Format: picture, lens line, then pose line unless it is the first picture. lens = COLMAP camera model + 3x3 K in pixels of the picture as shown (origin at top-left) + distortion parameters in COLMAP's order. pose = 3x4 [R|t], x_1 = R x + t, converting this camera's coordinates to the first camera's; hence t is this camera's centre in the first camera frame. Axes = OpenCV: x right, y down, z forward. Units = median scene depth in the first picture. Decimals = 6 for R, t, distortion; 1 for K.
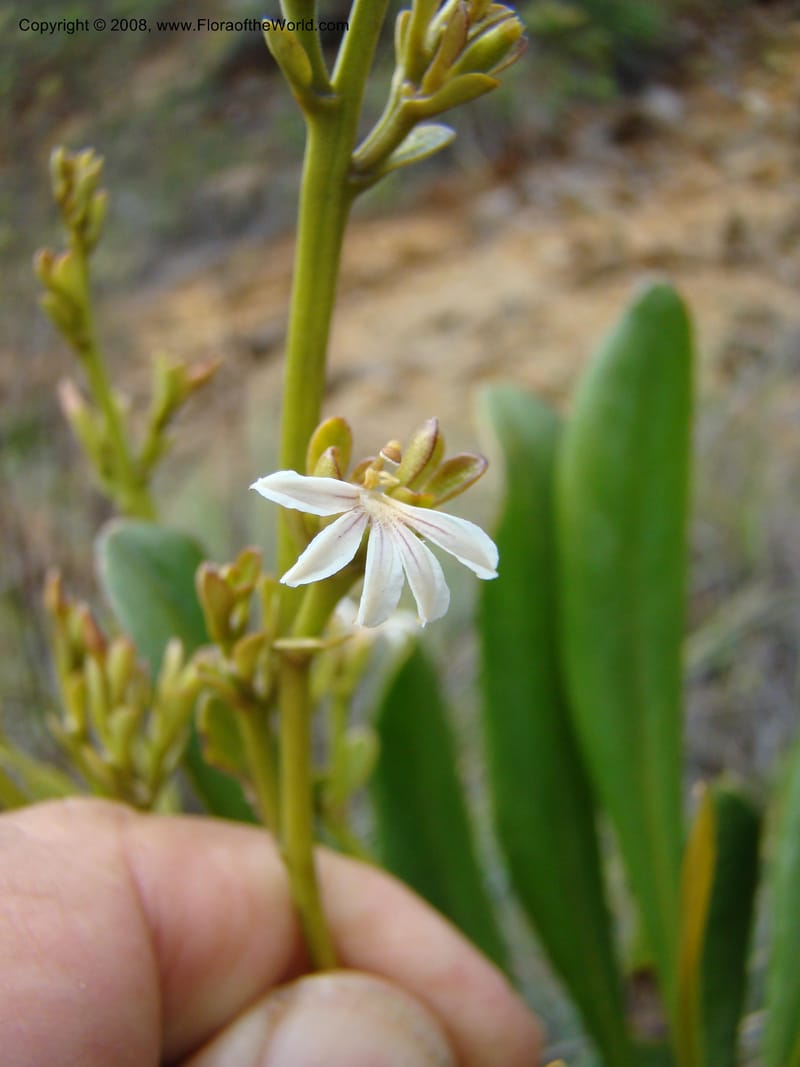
lens RADIAL K [[432.8, 0, 400.0], [0, 432.8, 533.5], [0, 0, 1]] dist [0.000046, 0.000026]
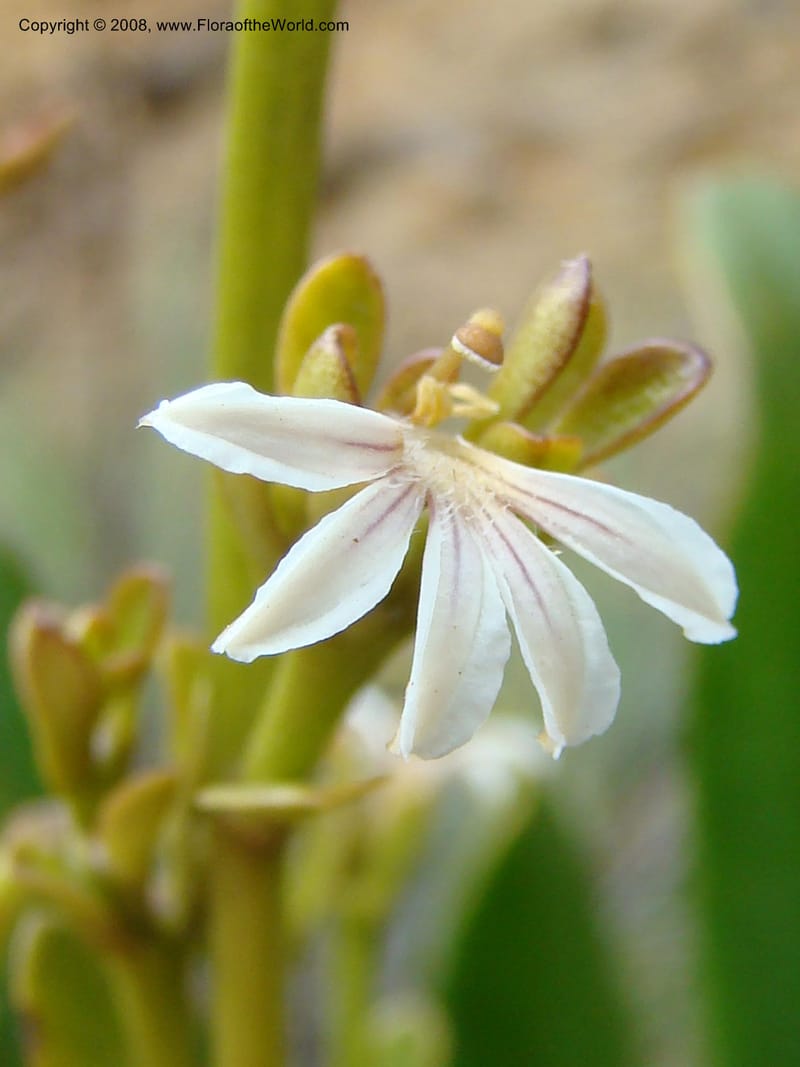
lens RADIAL K [[425.4, 0, 400.0], [0, 425.4, 533.5], [0, 0, 1]] dist [-0.000006, 0.000009]
pose [[0.999996, 0.000039, 0.002754, -0.097817], [-0.000040, 1.000000, 0.000456, 0.000018], [-0.002754, -0.000456, 0.999996, 0.590665]]
